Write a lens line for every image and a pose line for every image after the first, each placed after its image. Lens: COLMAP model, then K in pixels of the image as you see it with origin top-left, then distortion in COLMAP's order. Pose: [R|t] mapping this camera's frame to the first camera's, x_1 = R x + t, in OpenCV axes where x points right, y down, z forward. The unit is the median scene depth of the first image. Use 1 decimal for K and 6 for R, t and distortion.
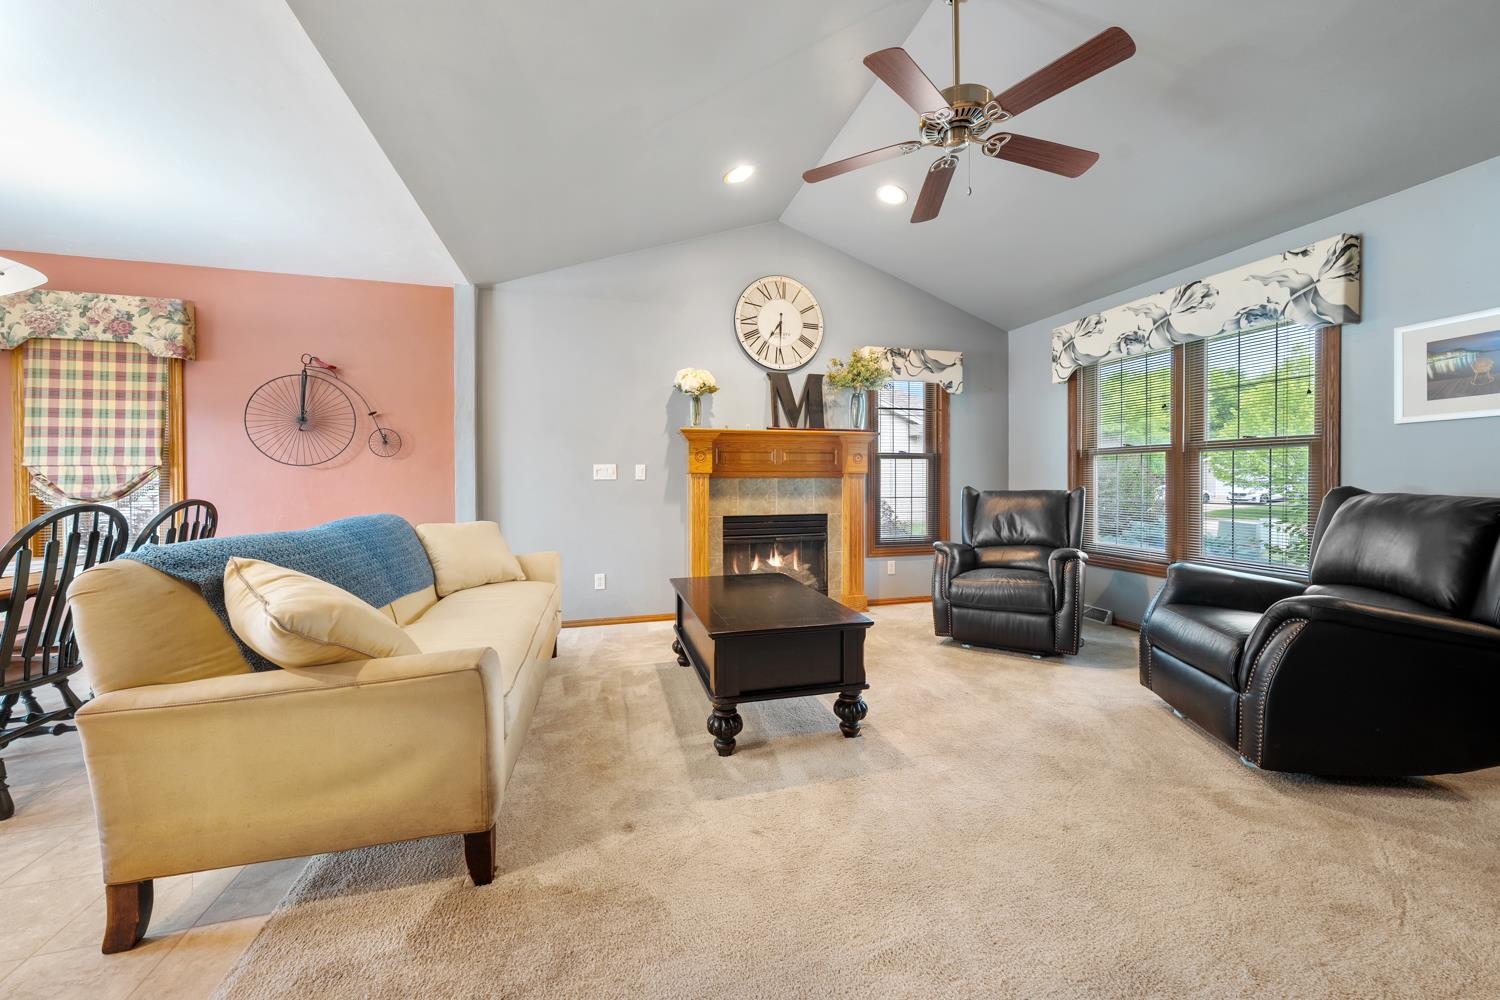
lens RADIAL K [[554.3, 0, 749.3], [0, 554.3, 485.0], [0, 0, 1]] dist [0.000451, 0.000188]
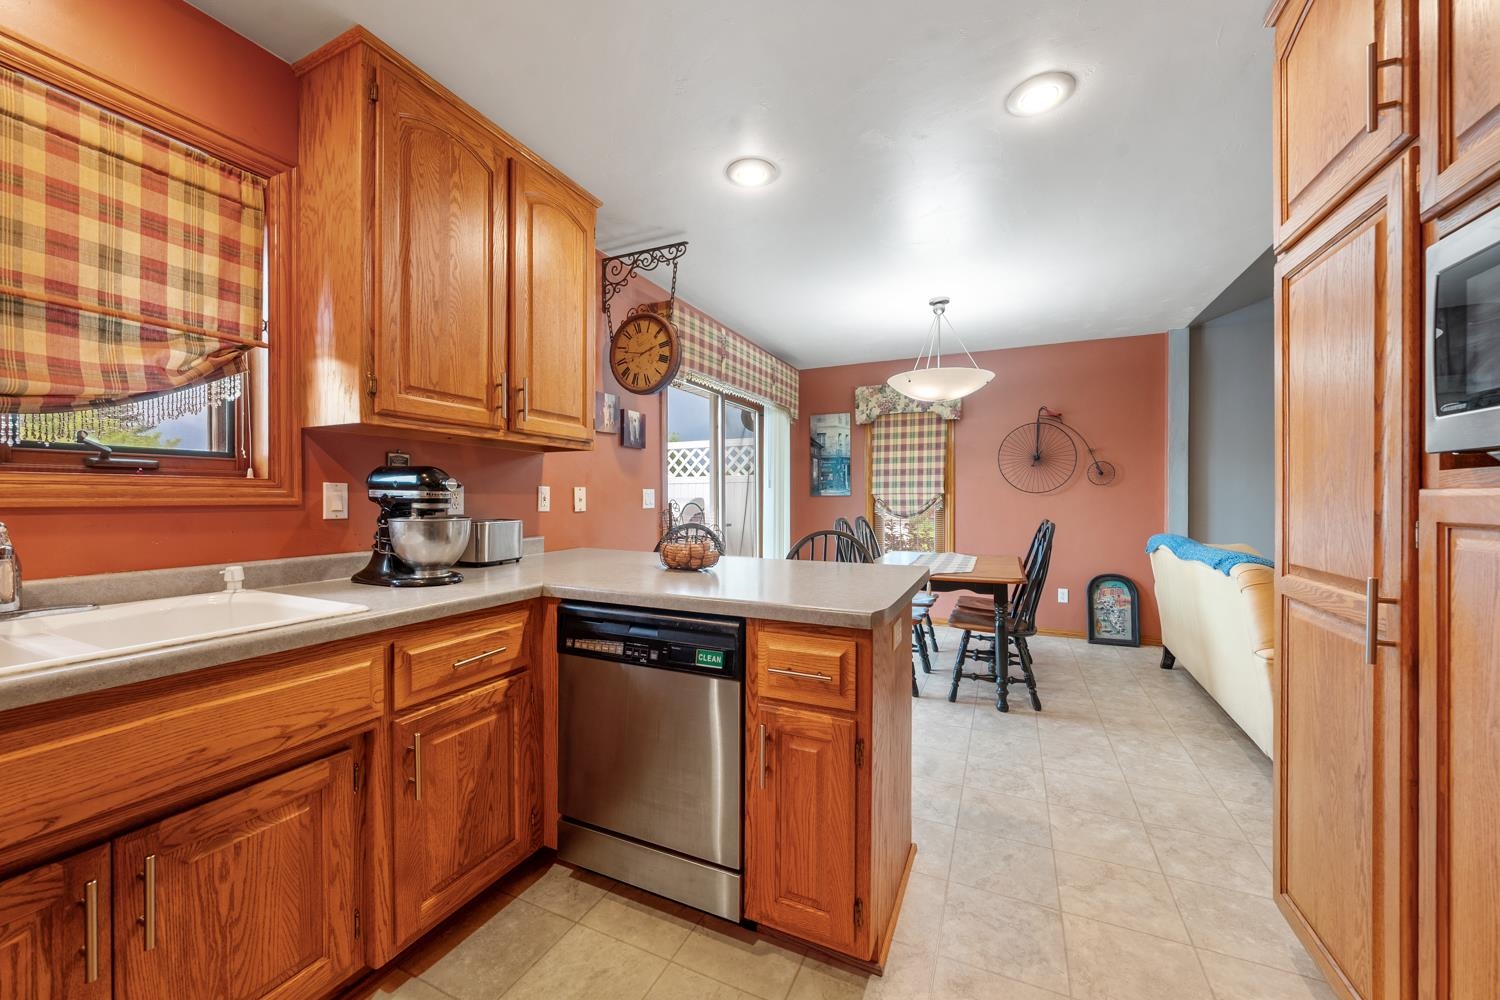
lens RADIAL K [[561.7, 0, 748.1], [0, 561.7, 501.6], [0, 0, 1]] dist [-0.002068, -0.000284]
pose [[0.756106, 0.007511, -0.654407, -0.450637], [-0.007026, 0.999970, 0.003360, -0.013893], [0.654412, 0.002058, 0.756135, -0.427409]]
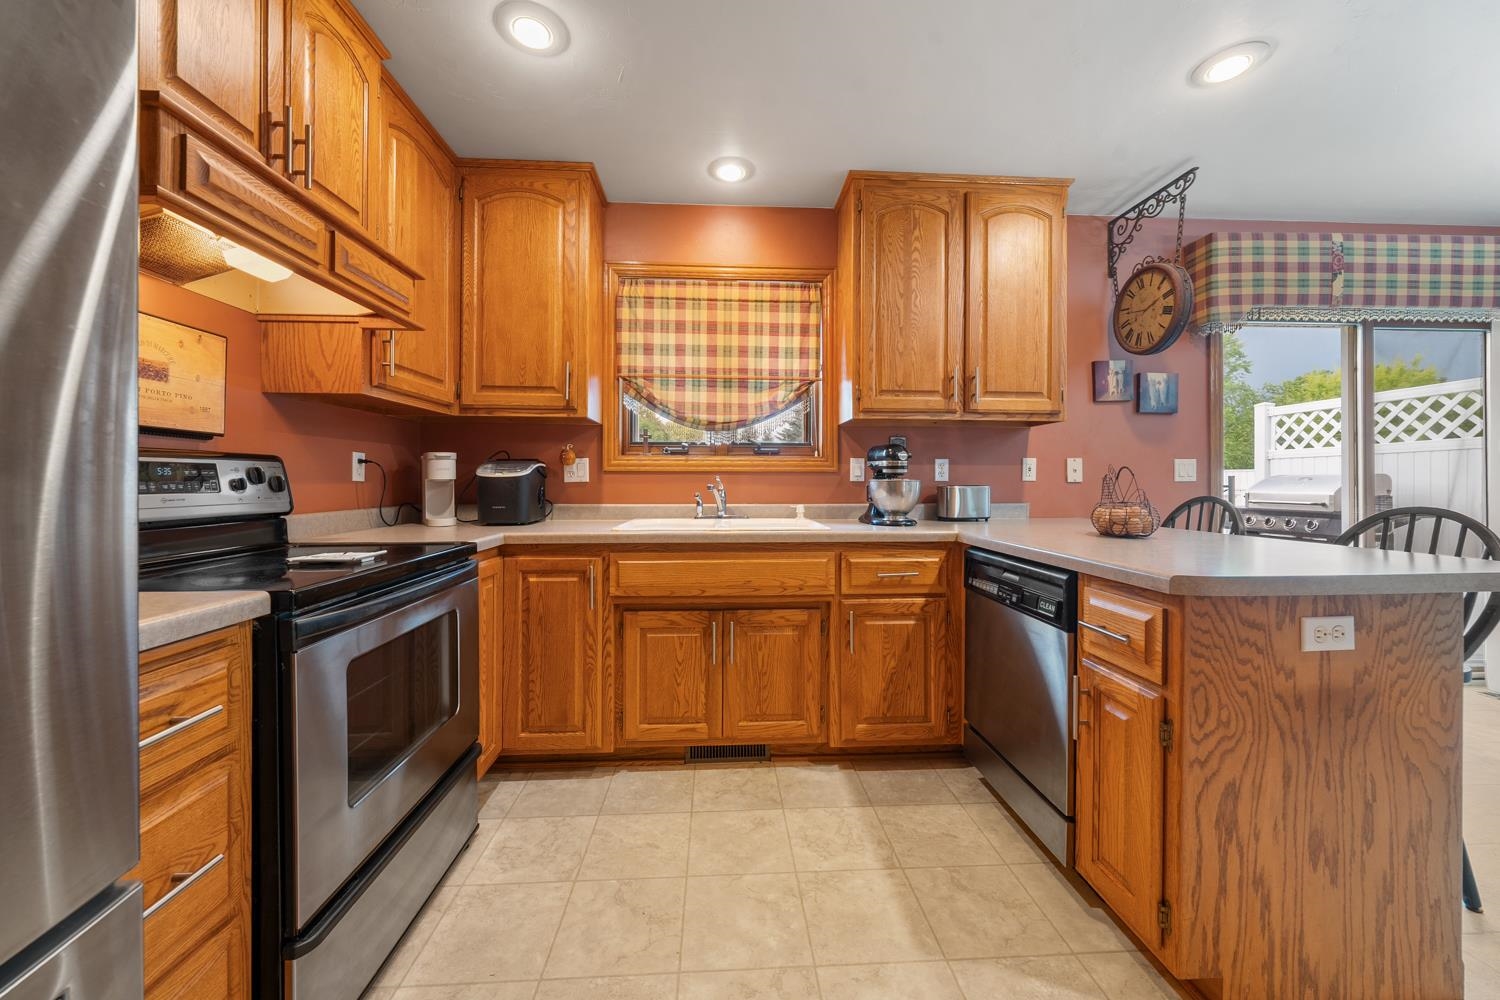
lens RADIAL K [[554.3, 0, 749.3], [0, 554.3, 485.0], [0, 0, 1]] dist [0.000451, 0.000188]
pose [[-0.221148, 0.003776, -0.975233, -0.272113], [-0.008729, 0.999945, 0.005852, 0.007194], [0.975201, 0.009807, -0.221103, -0.269601]]
